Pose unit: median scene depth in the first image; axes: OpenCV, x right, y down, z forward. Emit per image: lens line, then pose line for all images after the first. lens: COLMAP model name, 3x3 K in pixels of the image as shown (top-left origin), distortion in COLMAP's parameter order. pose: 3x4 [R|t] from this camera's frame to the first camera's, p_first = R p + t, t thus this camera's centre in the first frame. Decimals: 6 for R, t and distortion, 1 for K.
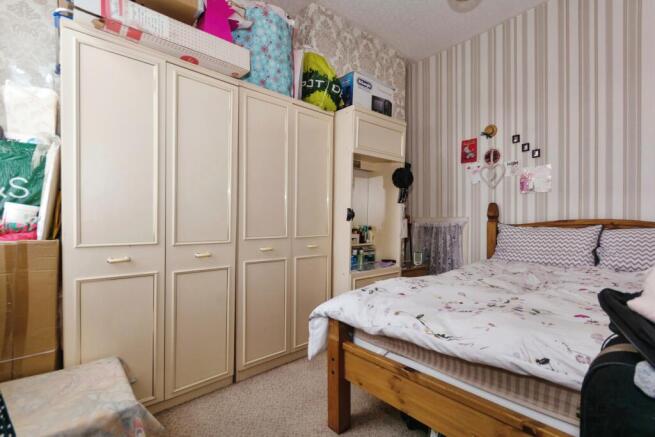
lens RADIAL K [[301.5, 0, 327.3], [0, 301.5, 220.9], [0, 0, 1]] dist [0.024344, 0.000769]
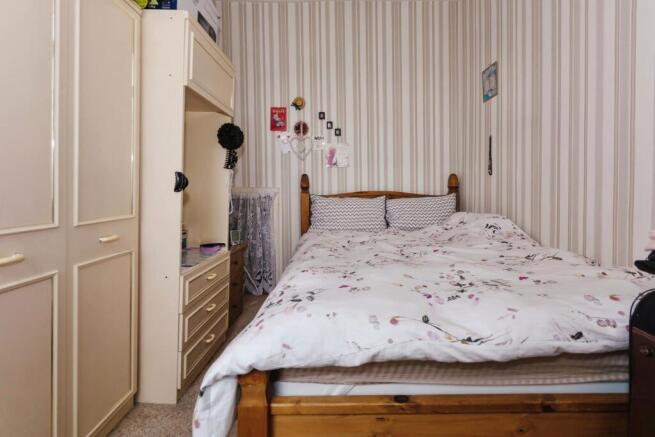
lens RADIAL K [[301.5, 0, 331.7], [0, 301.5, 192.6], [0, 0, 1]] dist [0.024344, 0.000769]
pose [[0.649759, 0.001203, 0.760139, -0.174853], [-0.005639, 0.999979, 0.003238, -0.001806], [-0.760119, -0.006390, 0.649752, 0.291768]]
